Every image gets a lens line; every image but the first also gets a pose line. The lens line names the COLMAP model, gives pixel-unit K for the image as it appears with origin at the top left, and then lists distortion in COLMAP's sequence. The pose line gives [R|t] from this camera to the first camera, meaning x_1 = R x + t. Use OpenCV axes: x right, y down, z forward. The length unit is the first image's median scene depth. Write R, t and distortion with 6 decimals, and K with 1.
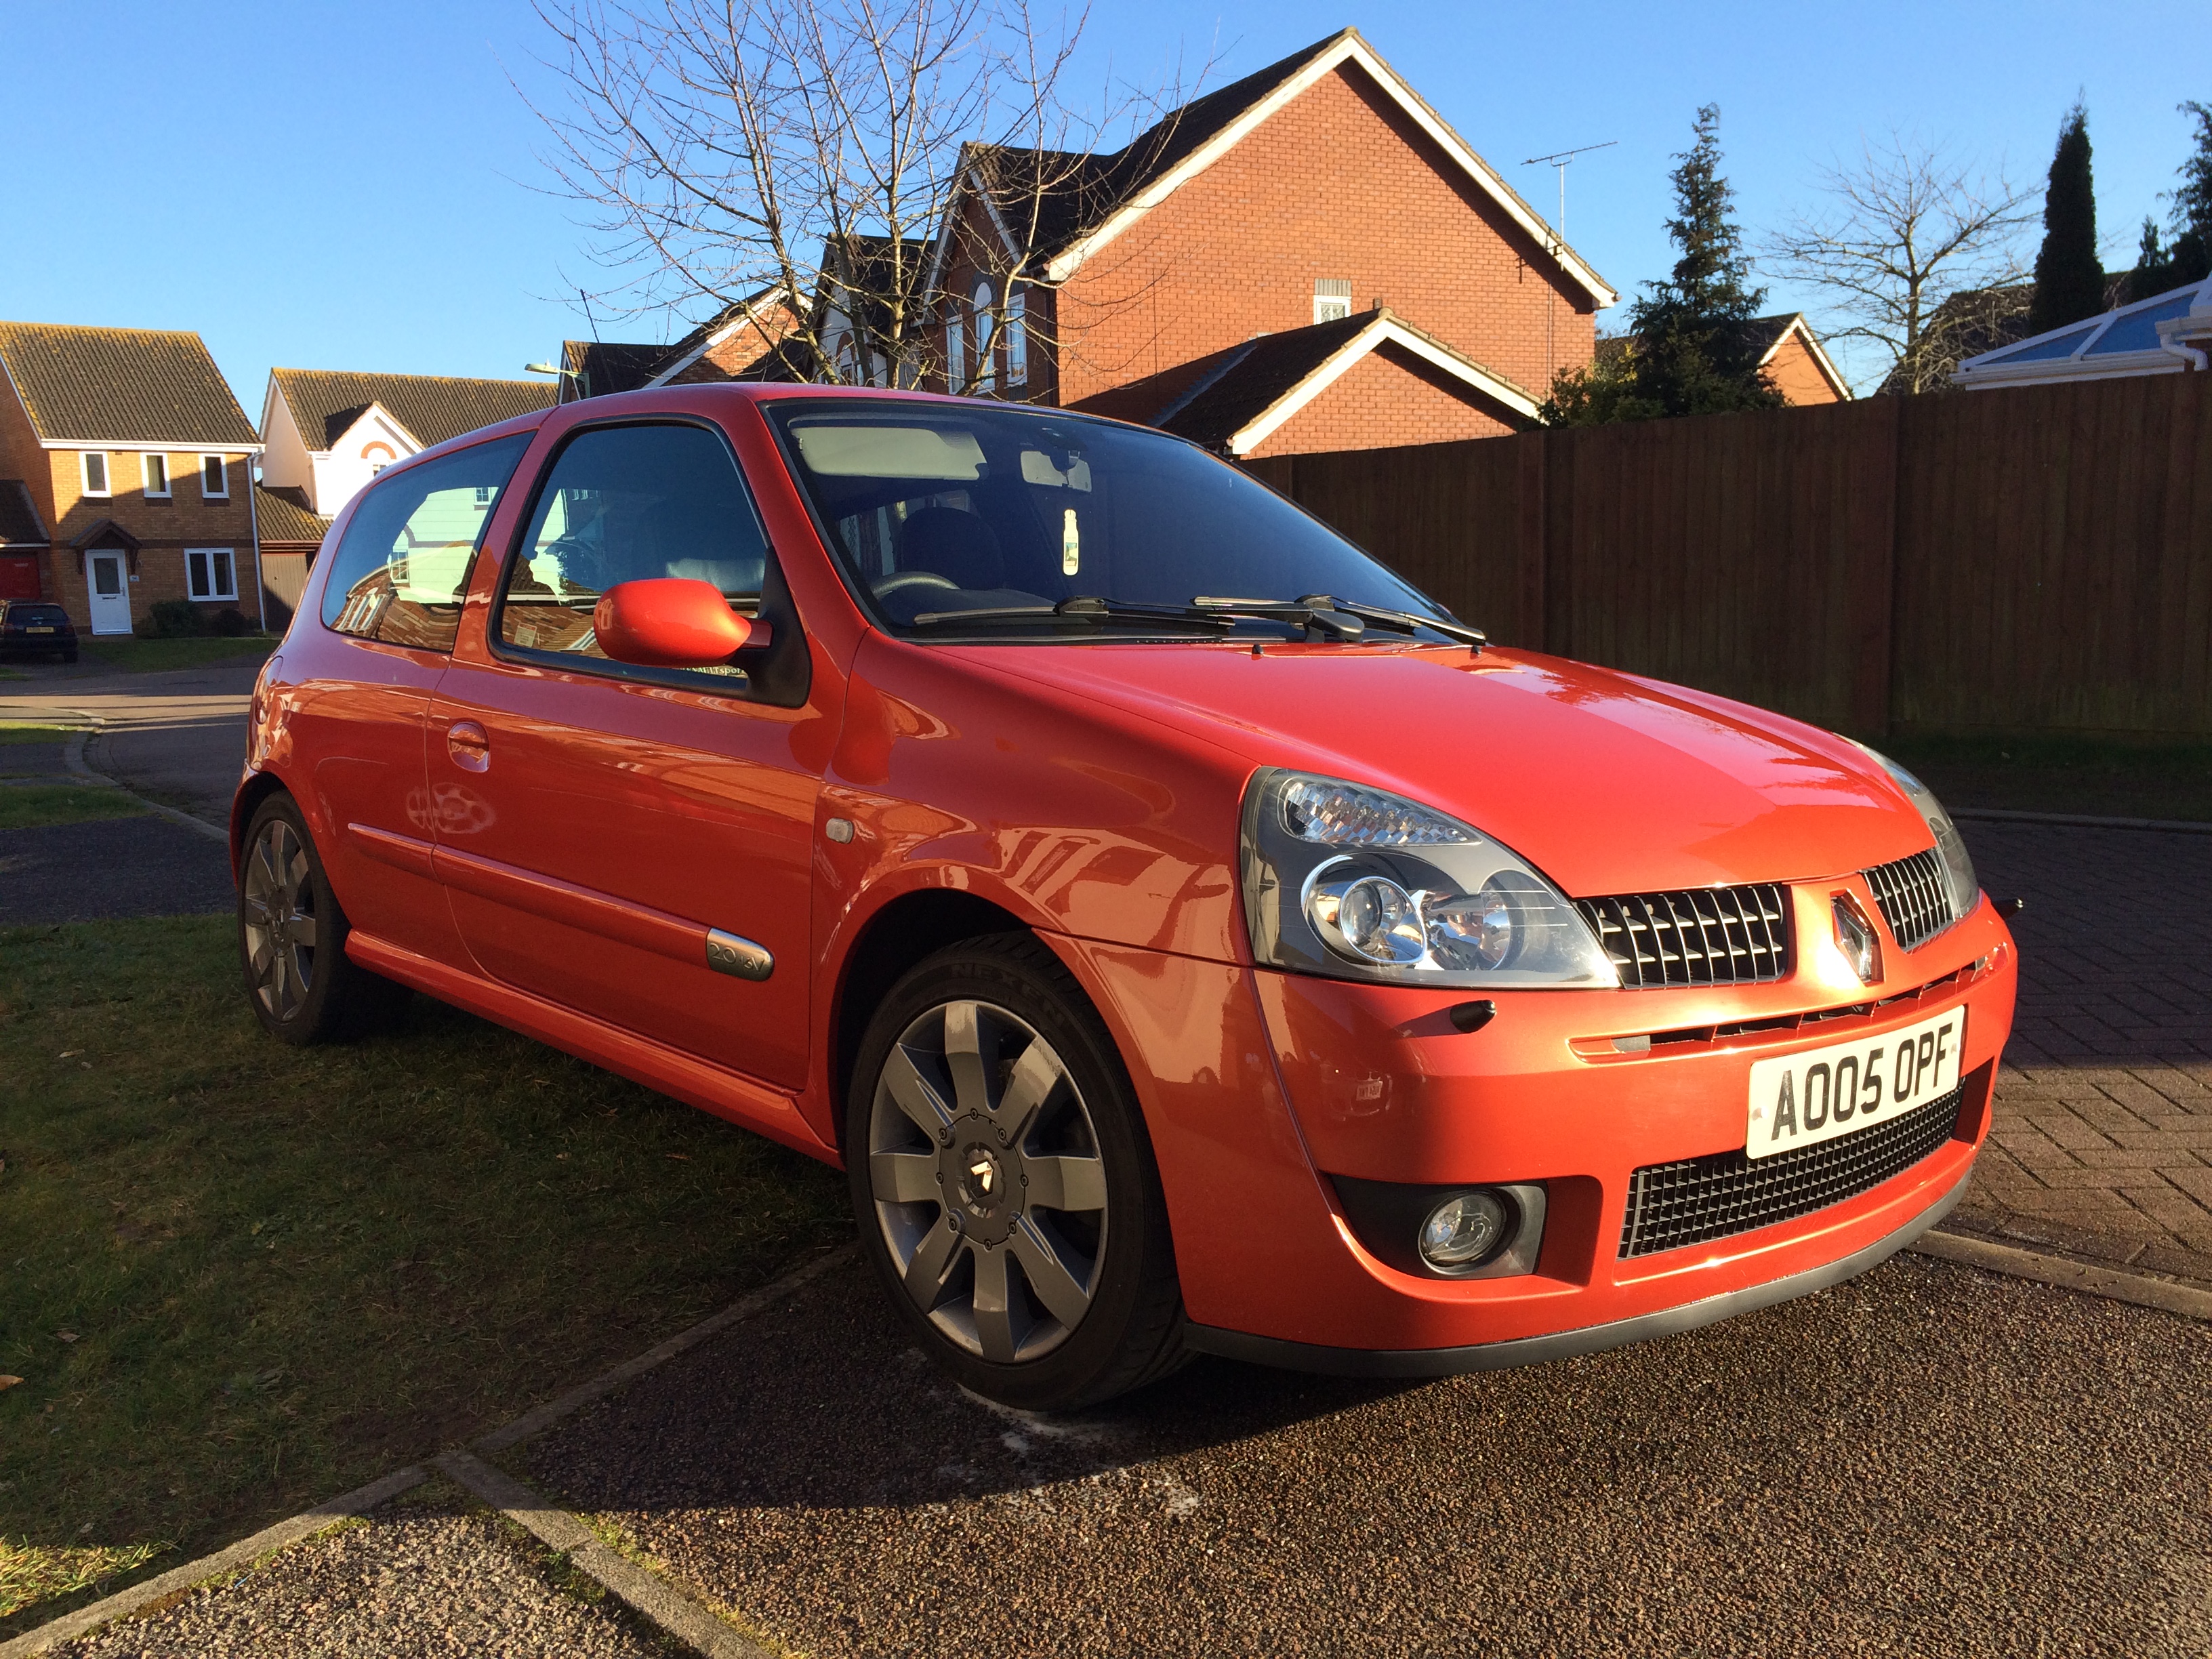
lens RADIAL K [[1891.3, 0, 1107.7], [0, 1891.3, 825.9], [0, 0, 1]] dist [0.082041, -0.114090]
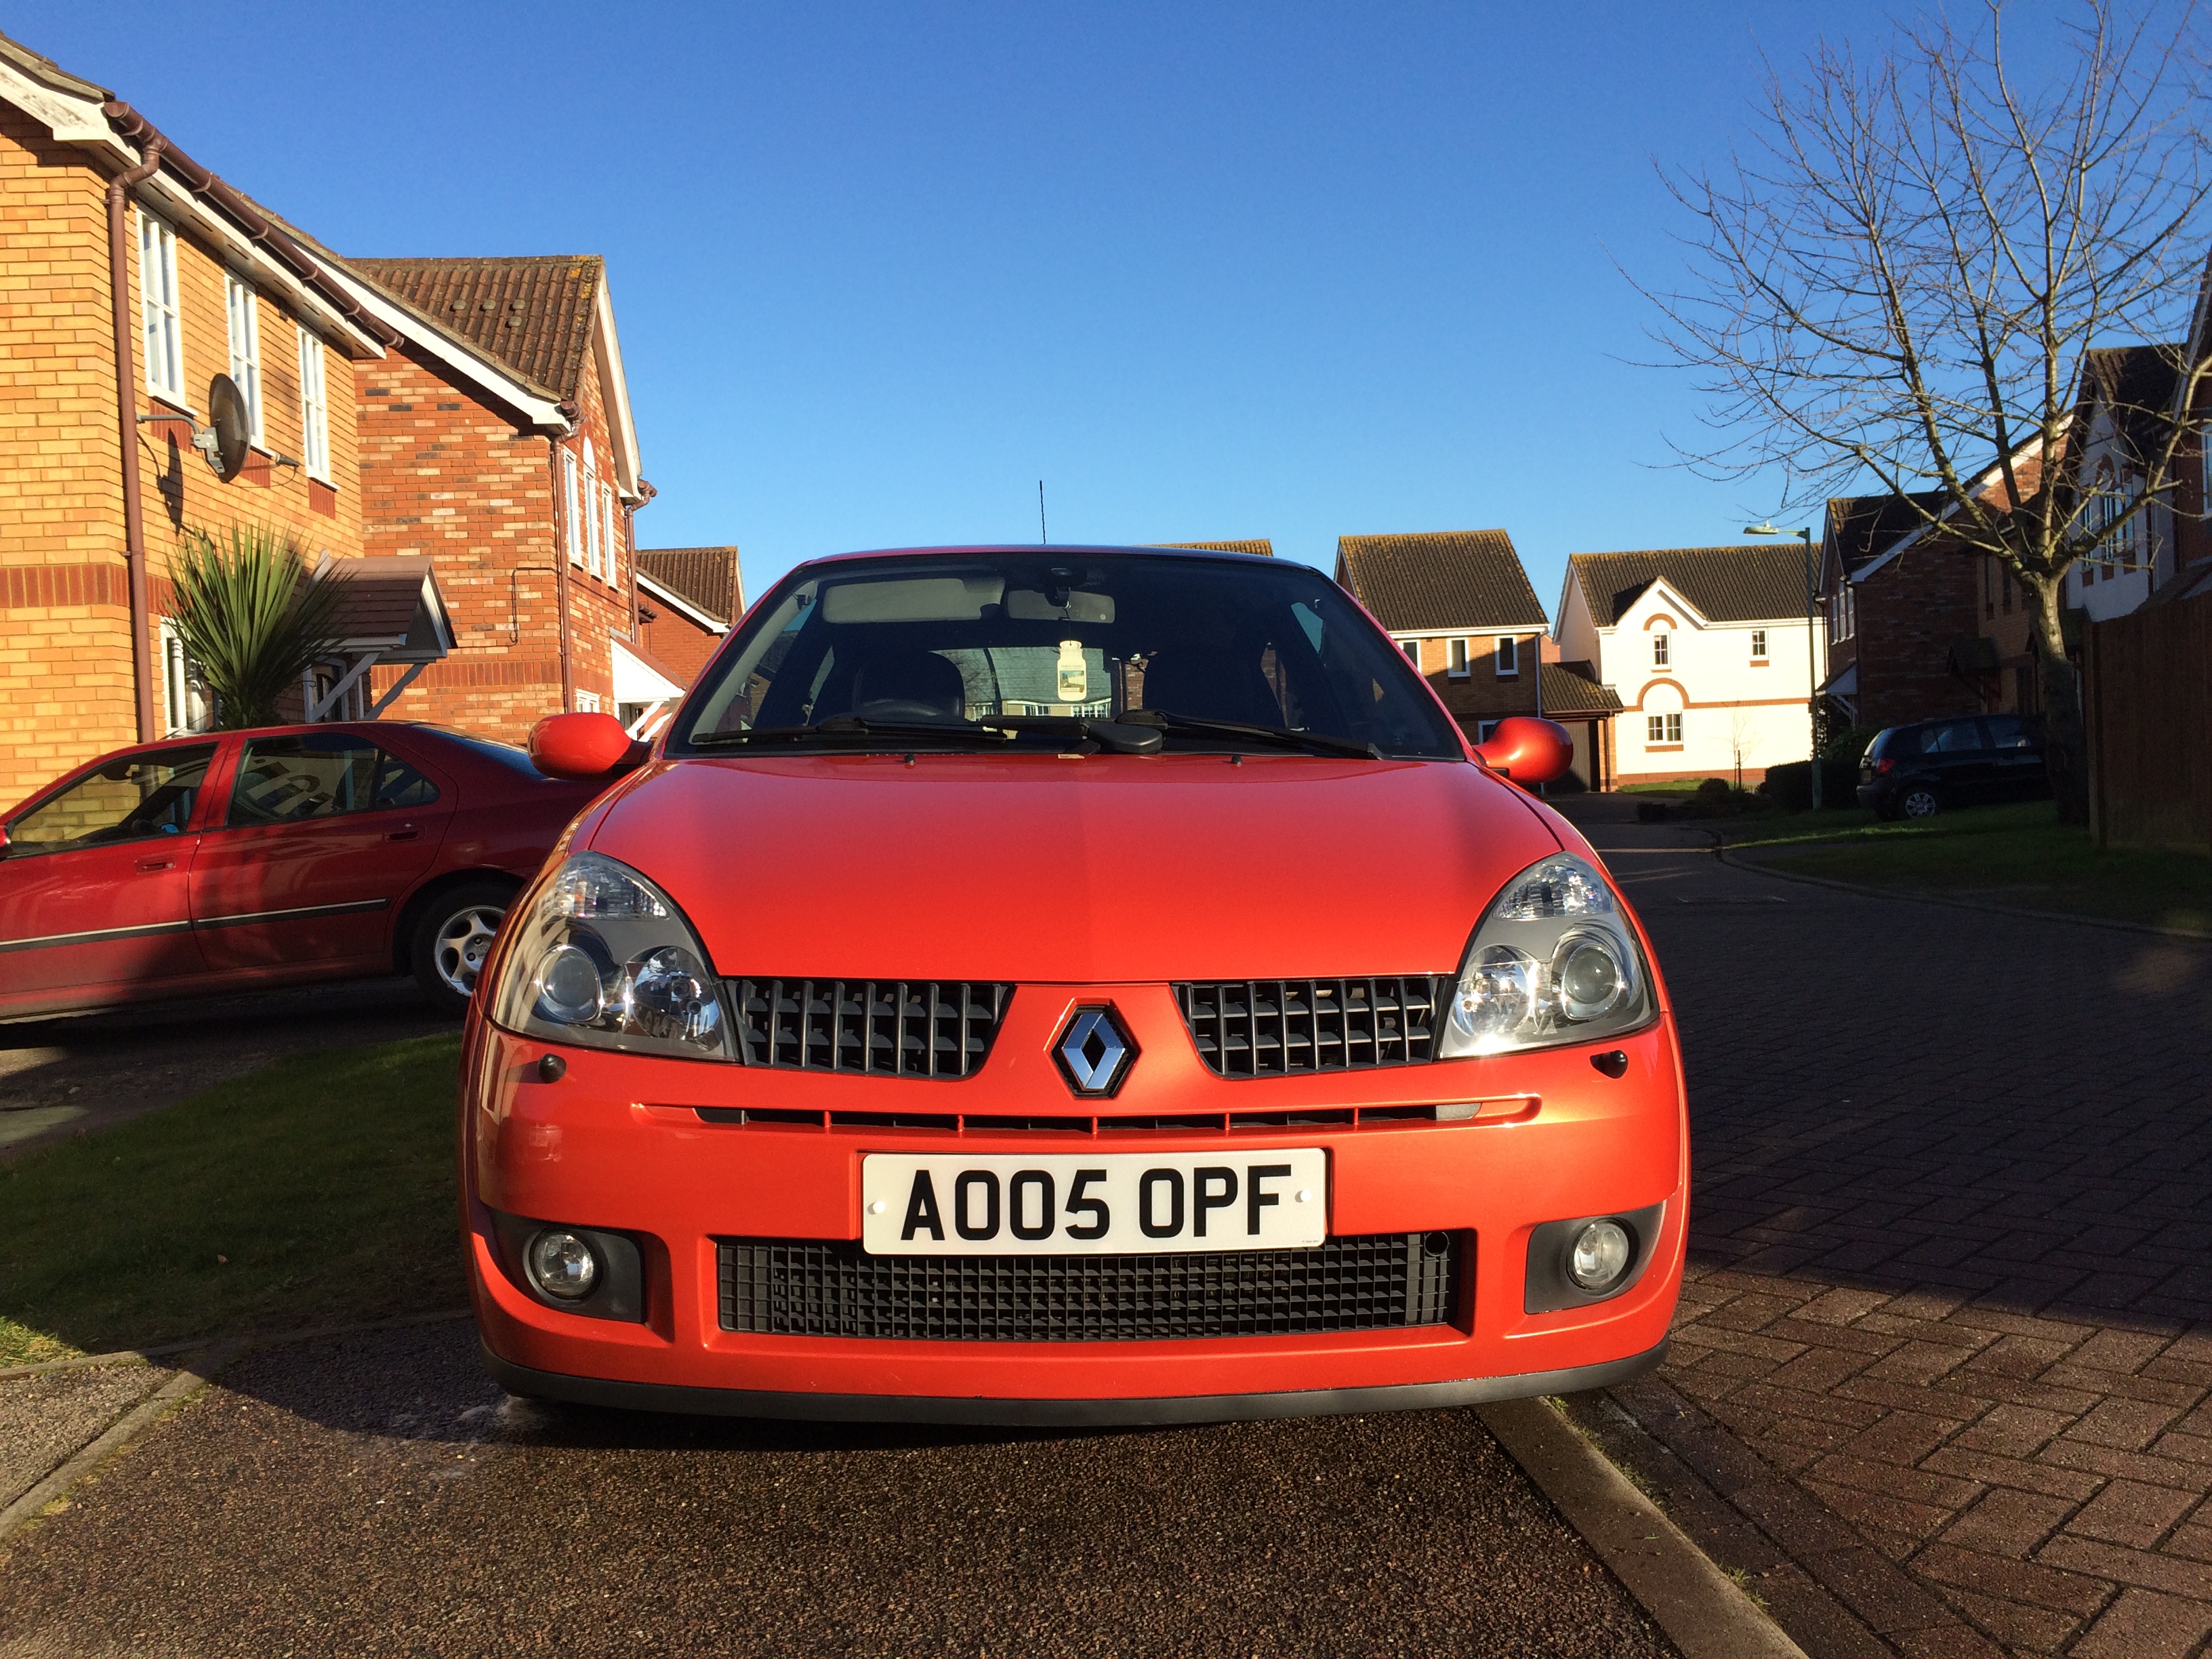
lens RADIAL K [[1891.3, 0, 1108.6], [0, 1891.3, 830.6], [0, 0, 1]] dist [0.082041, -0.114090]
pose [[0.774790, 0.006985, -0.632180, 0.124634], [-0.059491, 0.996308, -0.061902, 0.001157], [0.629414, 0.085570, 0.772344, 0.035384]]
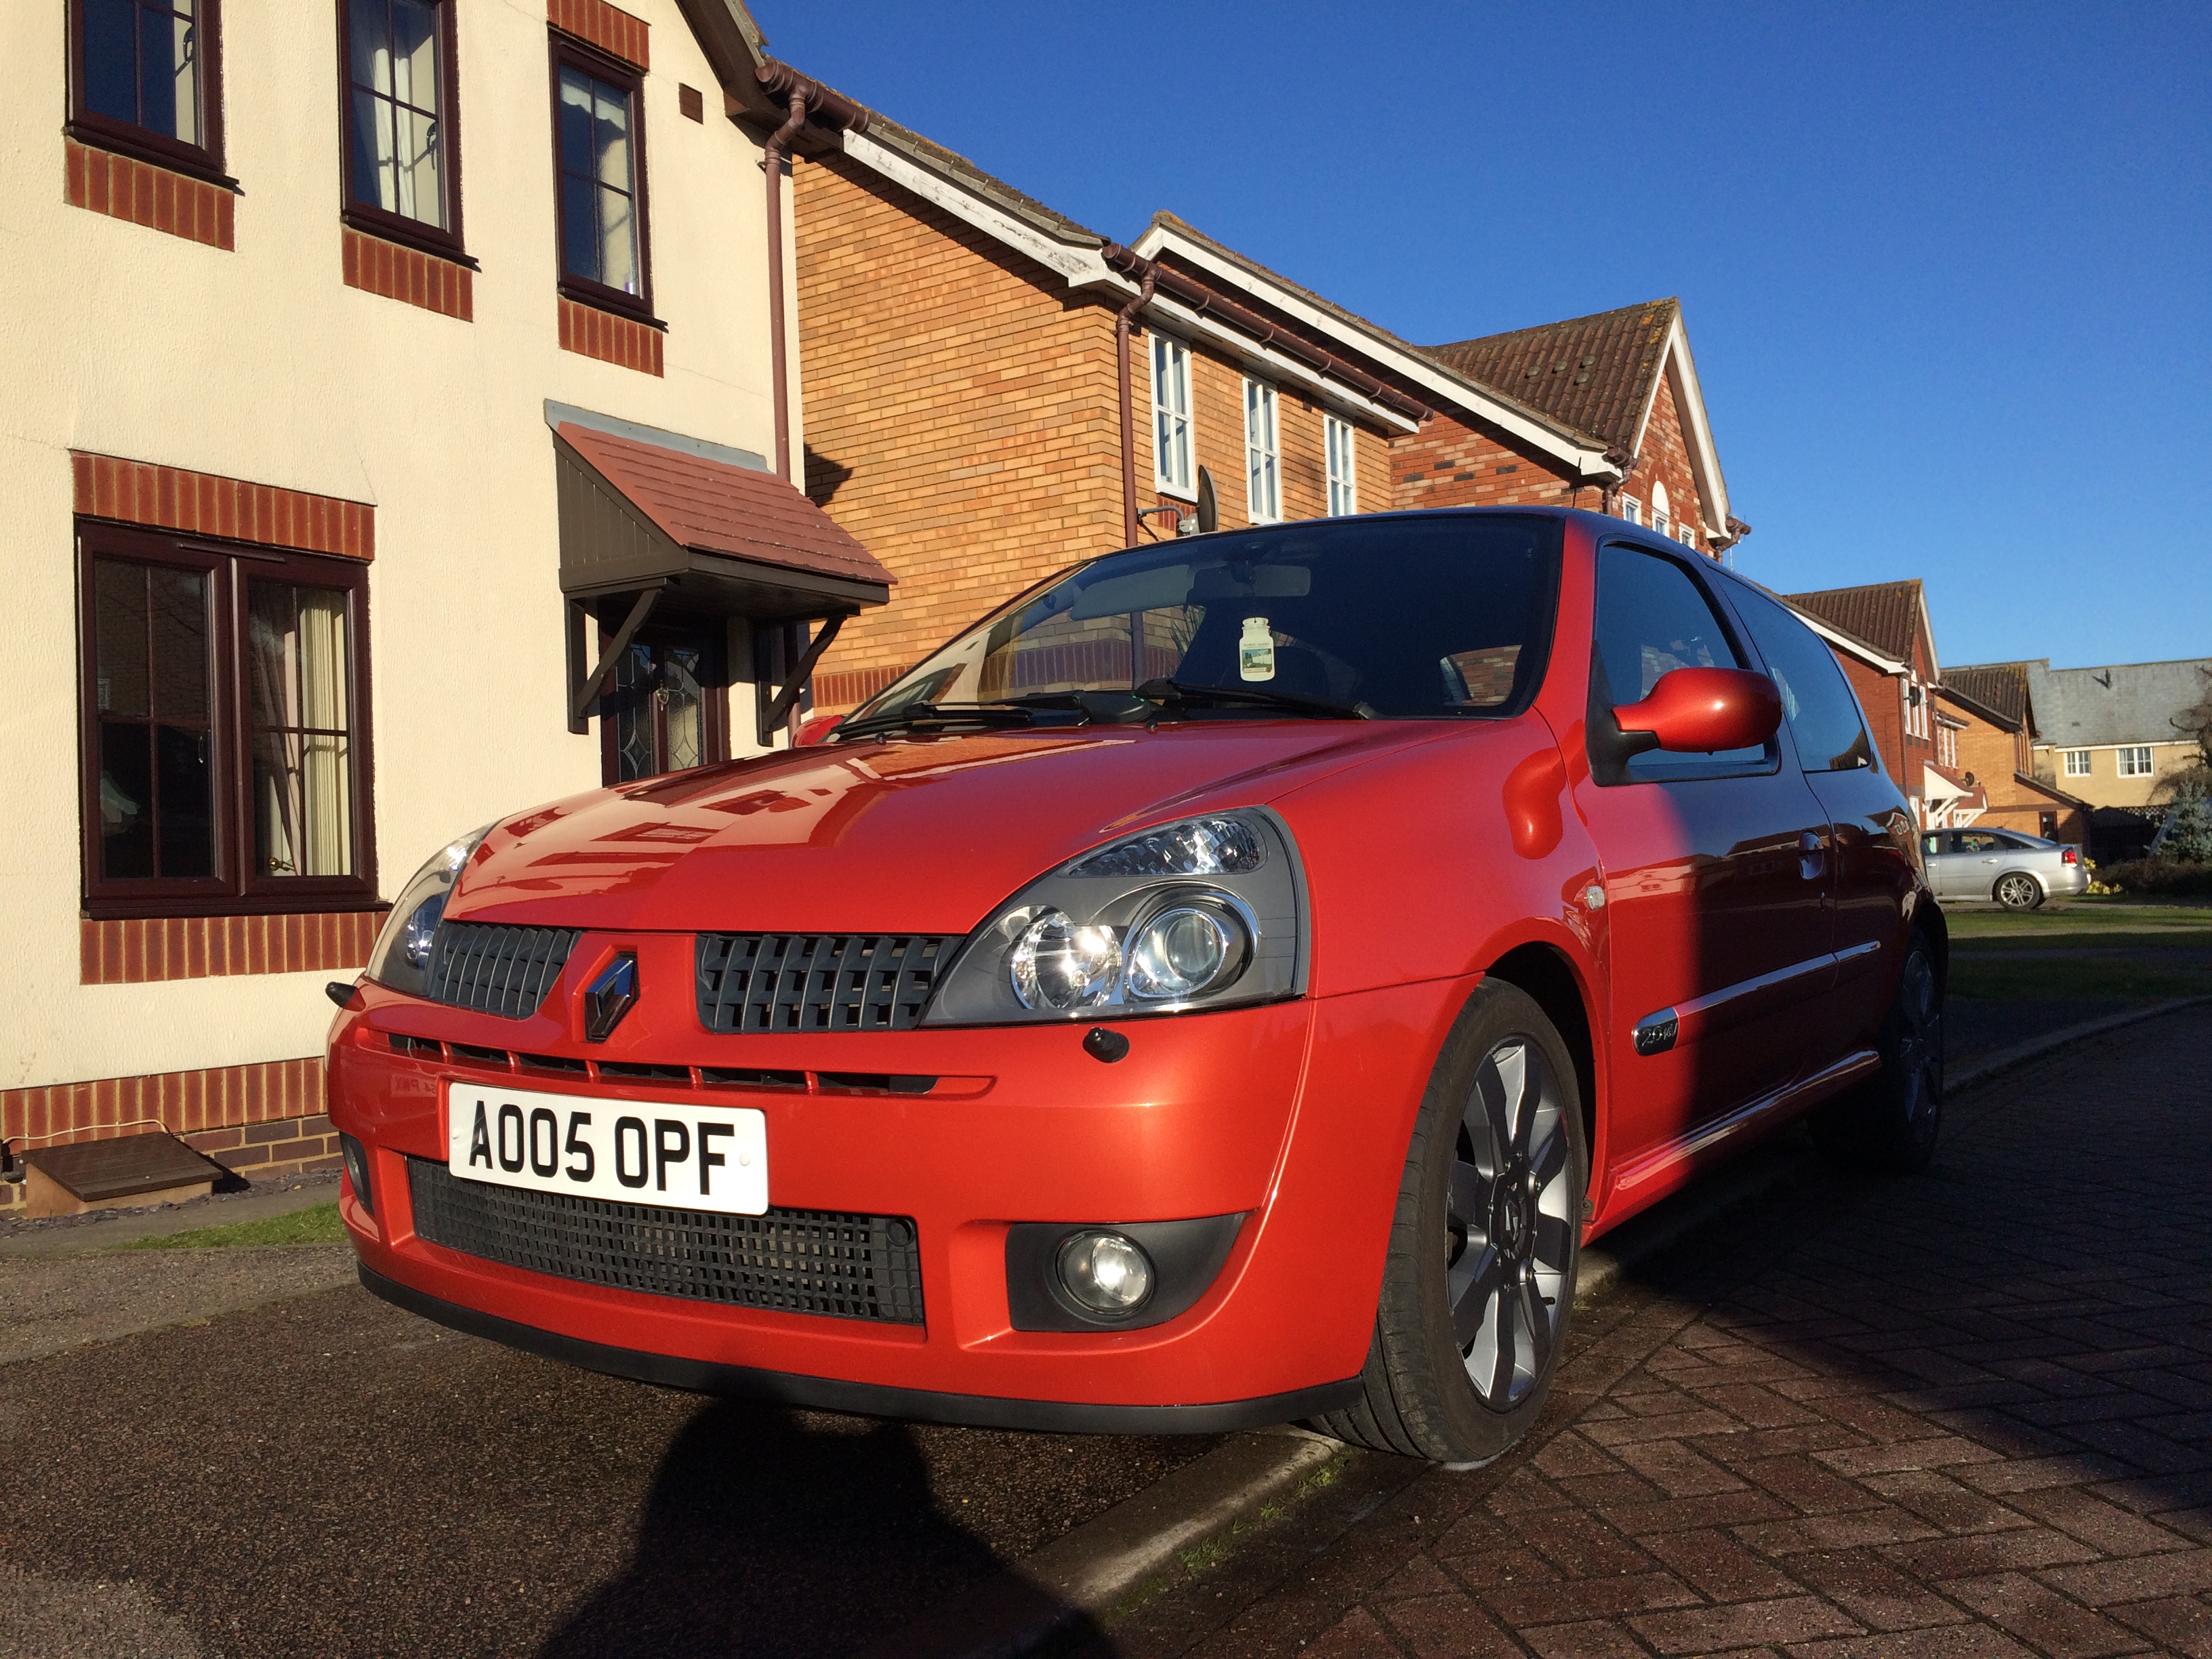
lens RADIAL K [[1891.3, 0, 1109.1], [0, 1891.3, 833.3], [0, 0, 1]] dist [0.082041, -0.114090]
pose [[0.243757, -0.017224, -0.969683, 0.172738], [-0.093028, 0.994817, -0.041056, -0.000614], [0.965364, 0.100216, 0.240891, 0.127449]]
